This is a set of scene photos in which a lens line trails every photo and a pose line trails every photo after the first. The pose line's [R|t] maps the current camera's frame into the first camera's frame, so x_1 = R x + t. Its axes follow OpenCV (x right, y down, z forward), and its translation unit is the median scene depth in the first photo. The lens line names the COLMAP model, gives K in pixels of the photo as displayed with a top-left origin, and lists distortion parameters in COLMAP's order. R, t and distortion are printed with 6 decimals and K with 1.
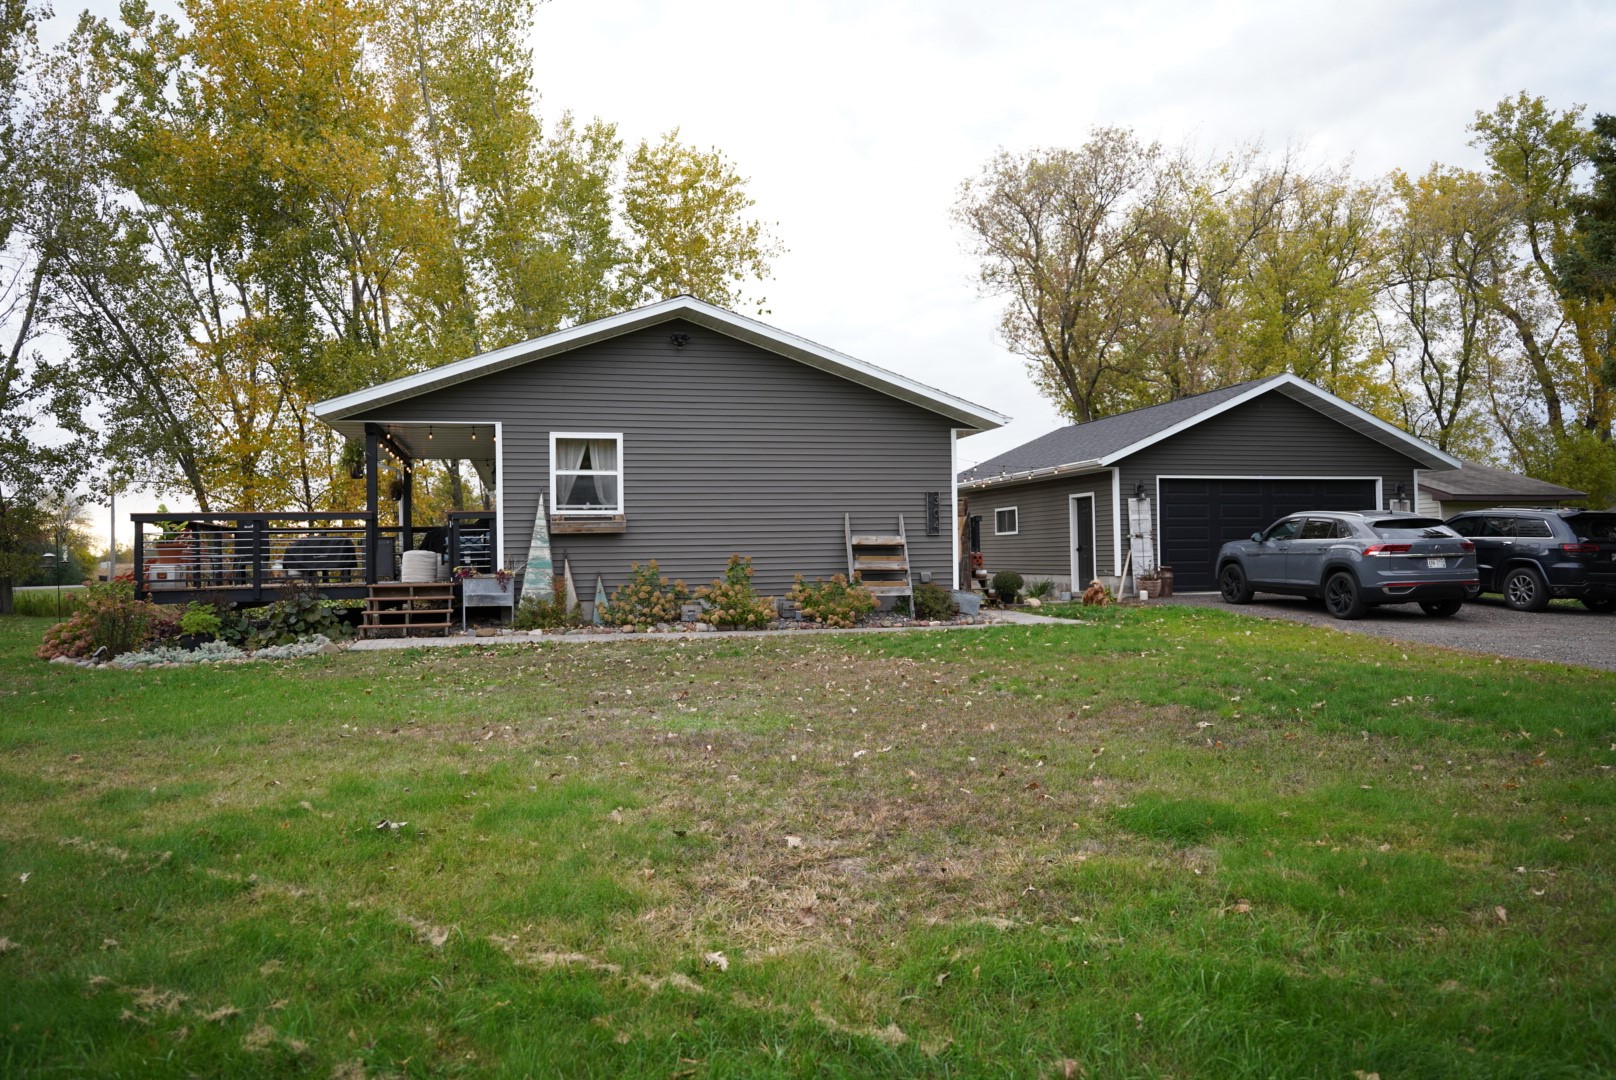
lens RADIAL K [[1109.6, 0, 810.2], [0, 1109.6, 530.0], [0, 0, 1]] dist [-0.010189, 0.008554]
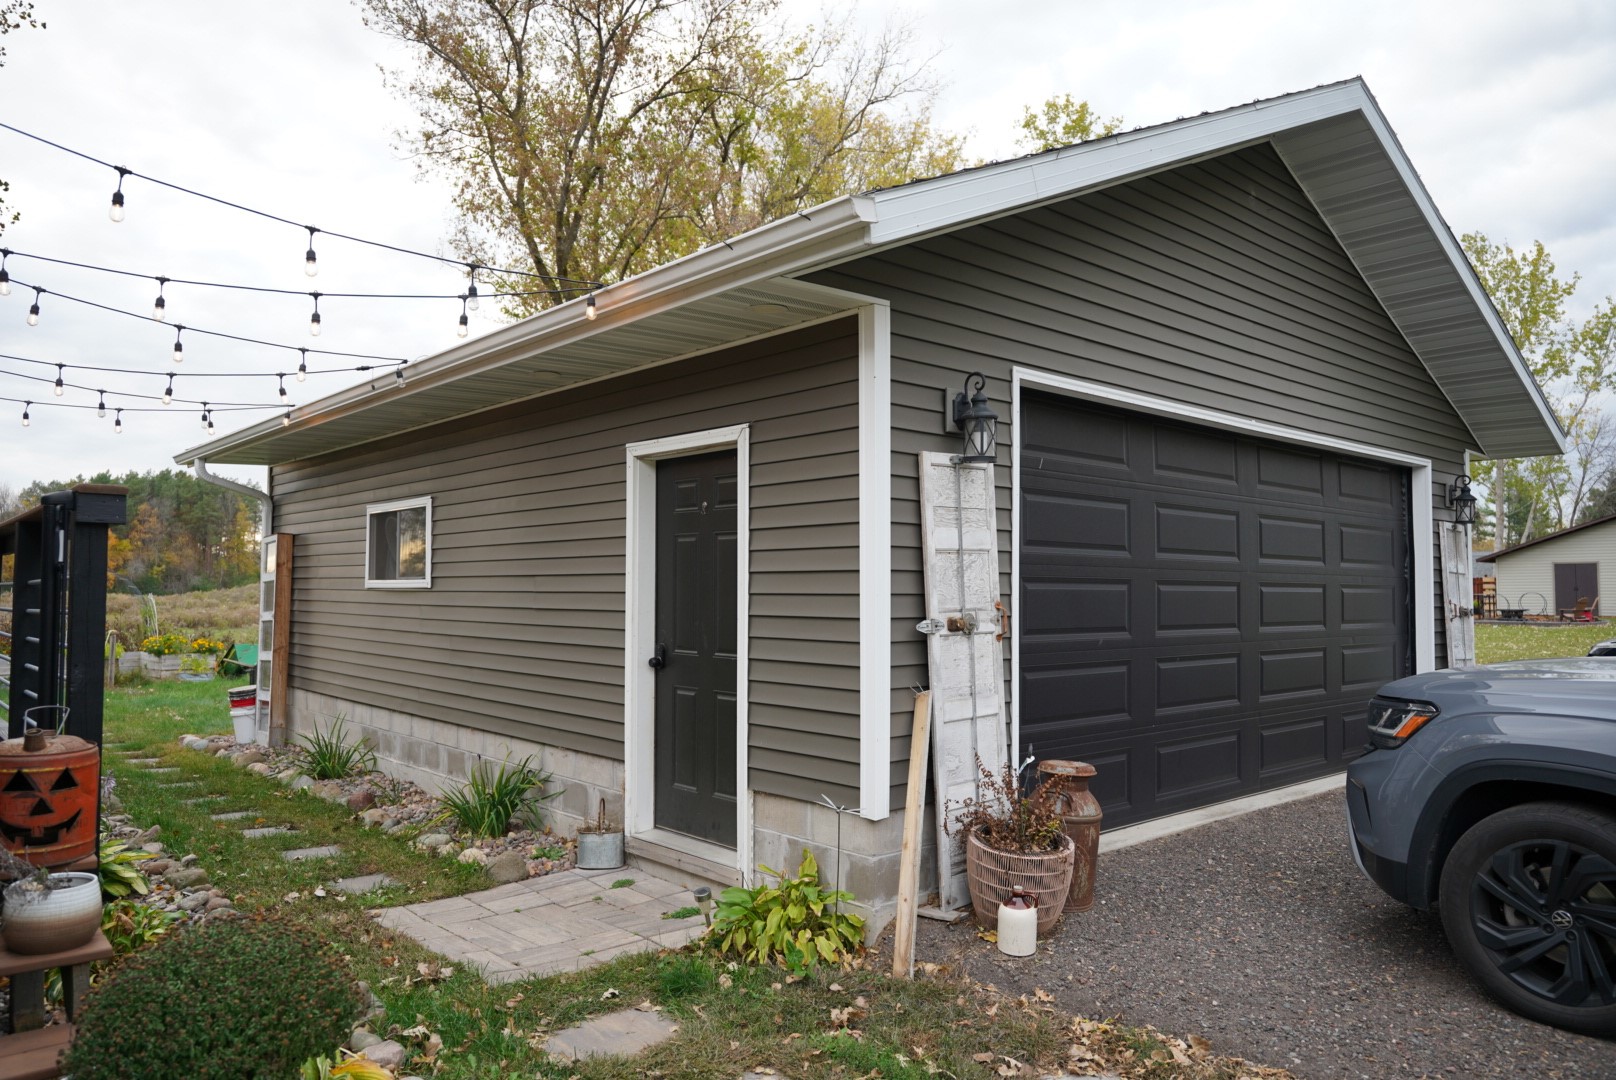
lens RADIAL K [[1109.6, 0, 805.6], [0, 1109.6, 541.1], [0, 0, 1]] dist [-0.010189, 0.008554]
pose [[0.892470, 0.037678, 0.449530, 0.185891], [-0.028402, 0.999222, -0.027364, -0.004729], [-0.450212, 0.011654, 0.892846, 0.894322]]
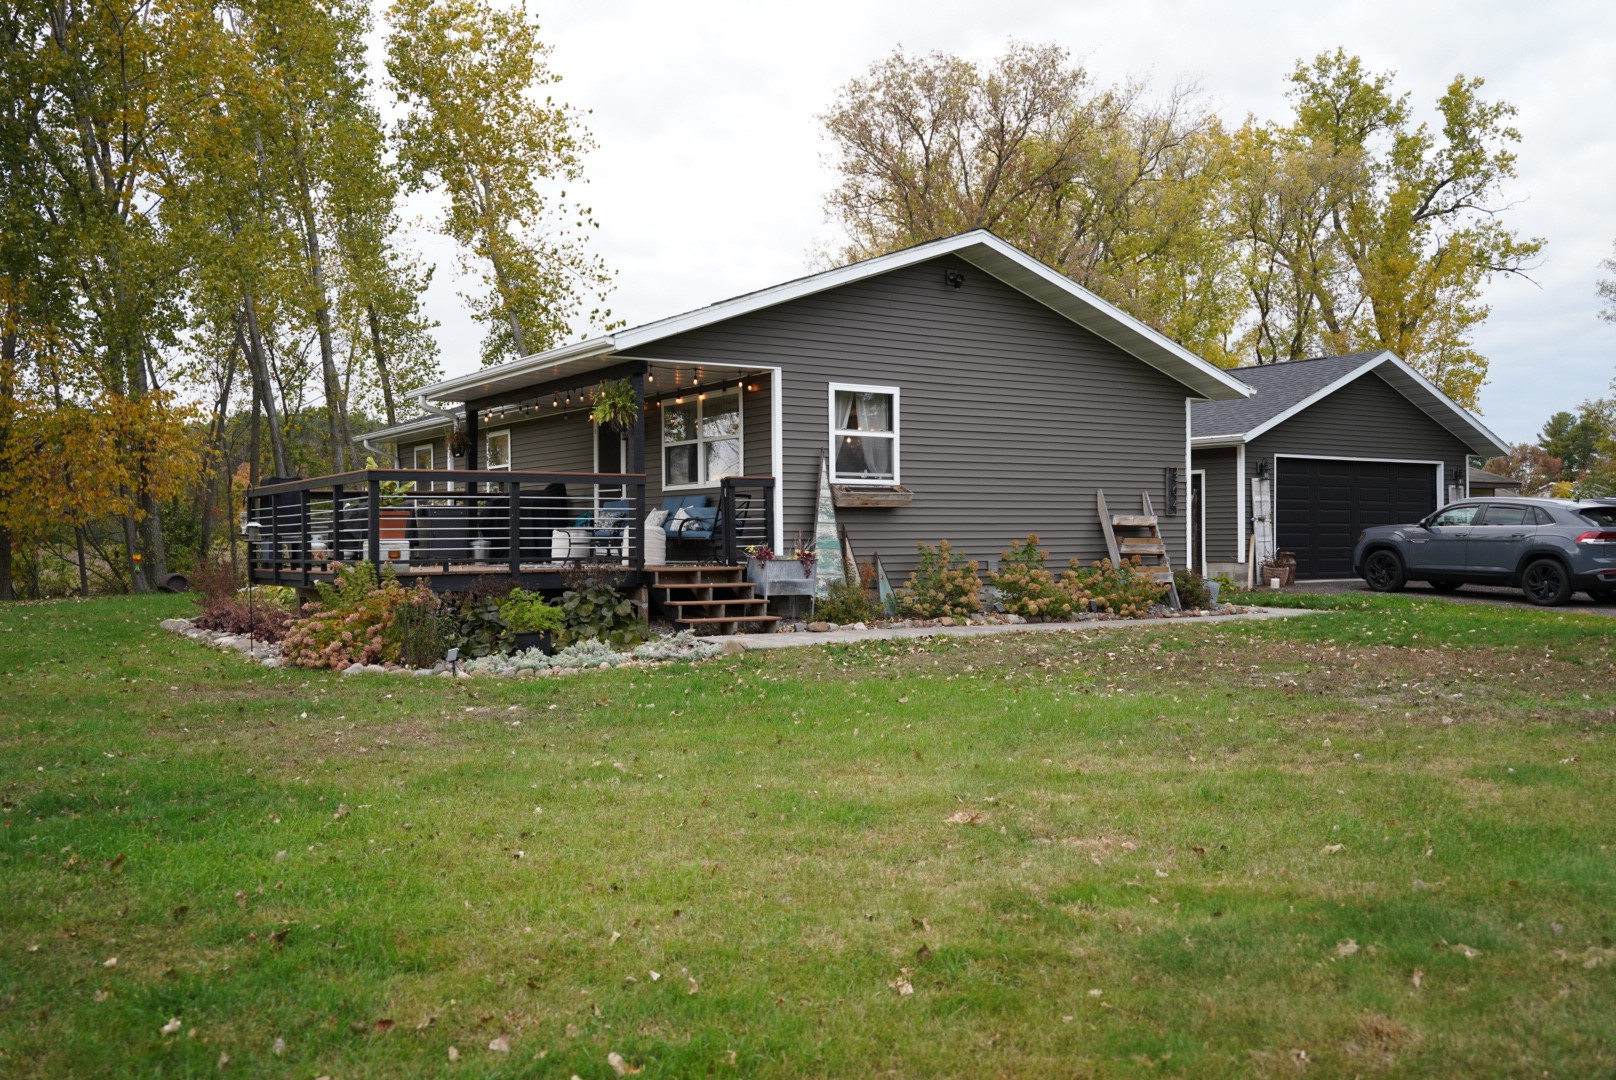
lens RADIAL K [[1419.2, 0, 809.8], [0, 1419.2, 538.1], [0, 0, 1]] dist [-0.003051, -0.006818]
pose [[0.947015, 0.010135, 0.321028, -0.474377], [-0.017318, 0.999659, 0.019529, 0.004983], [-0.320721, -0.024054, 0.946868, 0.008844]]
